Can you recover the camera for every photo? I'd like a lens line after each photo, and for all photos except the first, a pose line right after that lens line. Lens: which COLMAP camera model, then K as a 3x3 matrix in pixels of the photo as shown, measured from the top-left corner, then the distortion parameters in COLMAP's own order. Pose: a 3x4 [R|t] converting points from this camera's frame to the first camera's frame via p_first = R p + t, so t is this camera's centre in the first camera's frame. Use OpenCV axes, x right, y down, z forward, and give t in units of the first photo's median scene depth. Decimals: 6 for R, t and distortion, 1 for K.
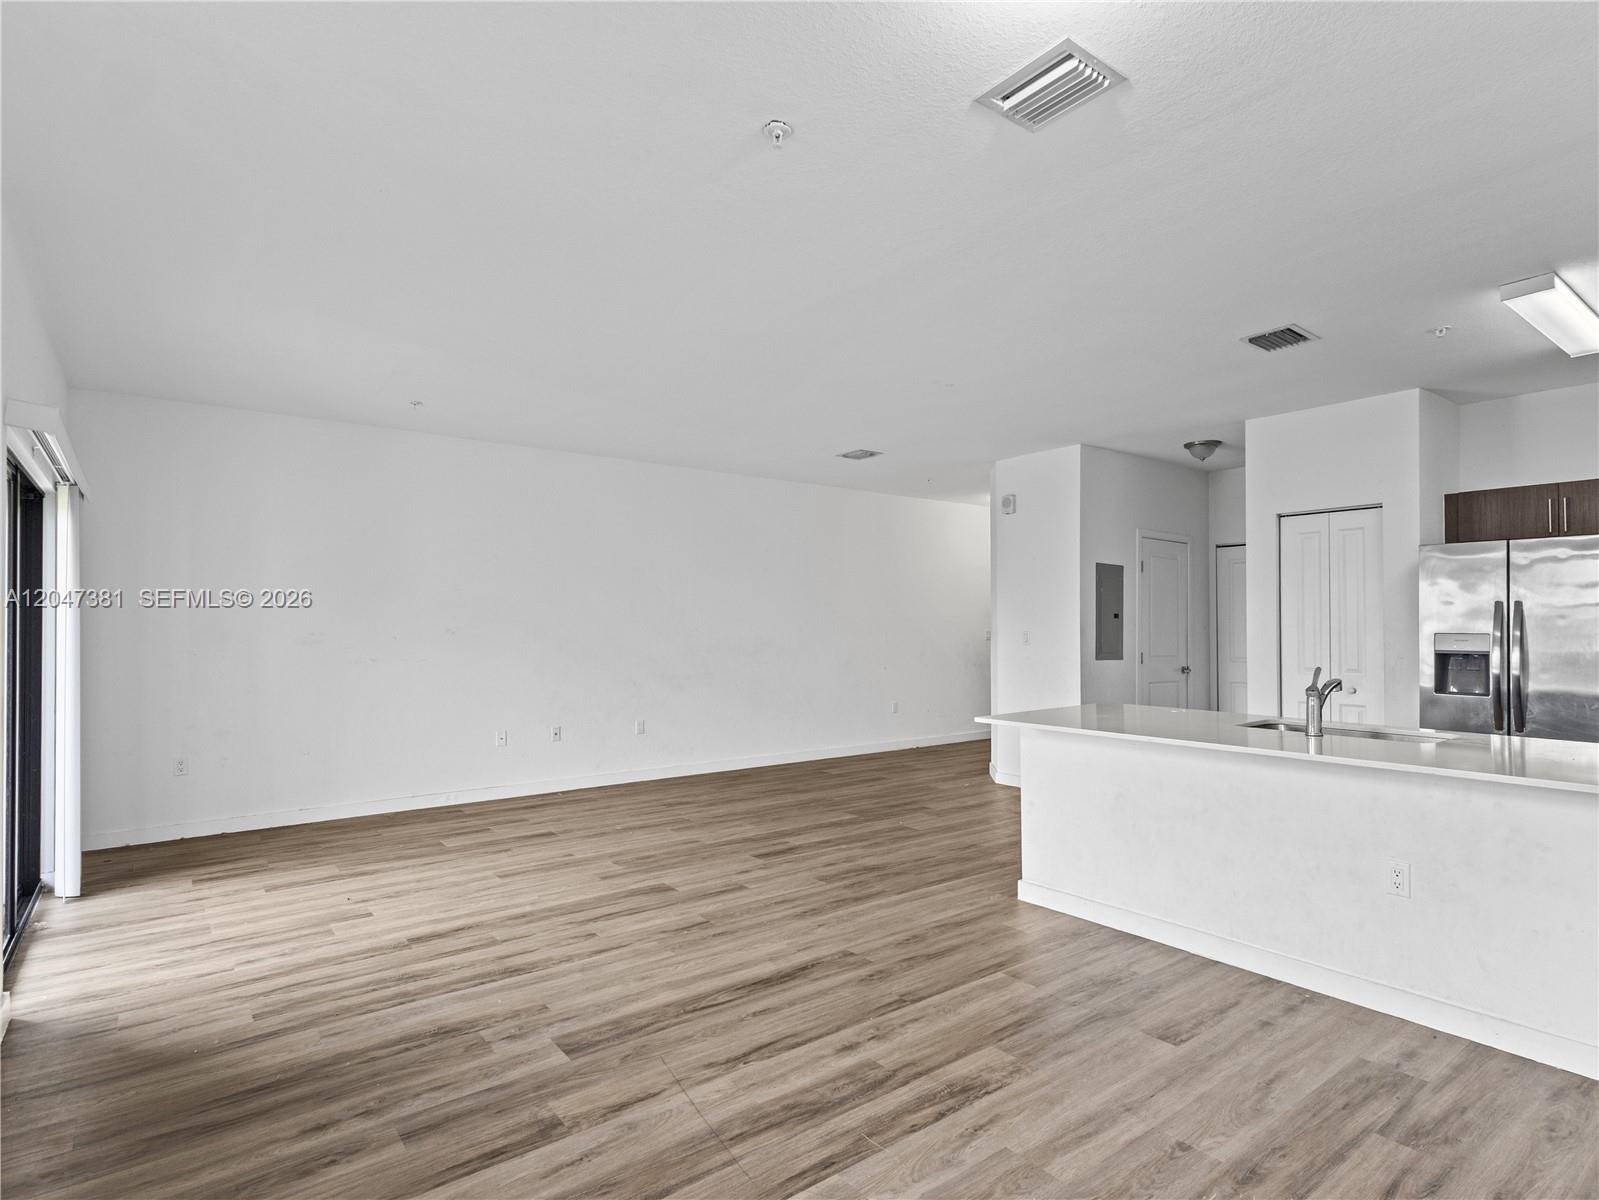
lens RADIAL K [[844.3, 0, 797.9], [0, 844.3, 631.1], [0, 0, 1]] dist [0.004776, 0.001374]
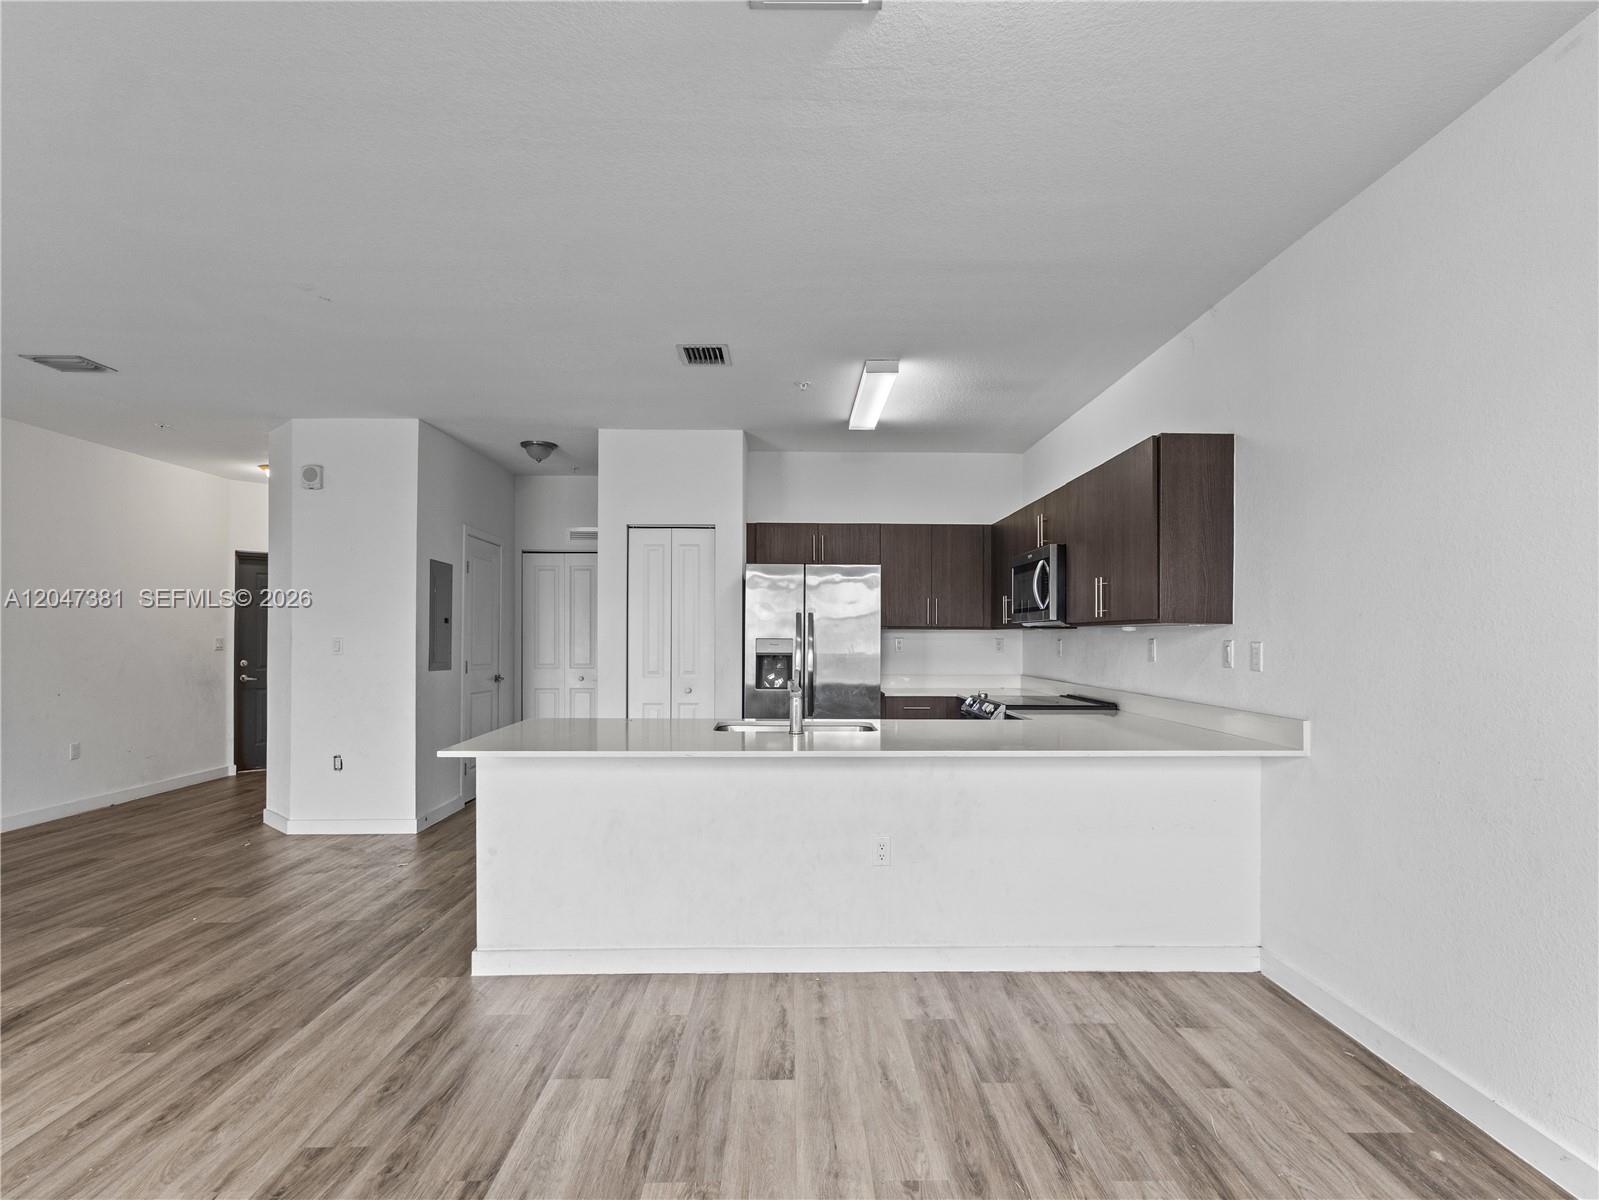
lens RADIAL K [[844.3, 0, 797.9], [0, 844.3, 631.1], [0, 0, 1]] dist [0.004776, 0.001374]
pose [[0.592952, 0.004939, 0.805223, -0.188623], [0.002121, 0.999968, -0.007696, 0.001469], [-0.805235, 0.006272, 0.592922, 0.272158]]
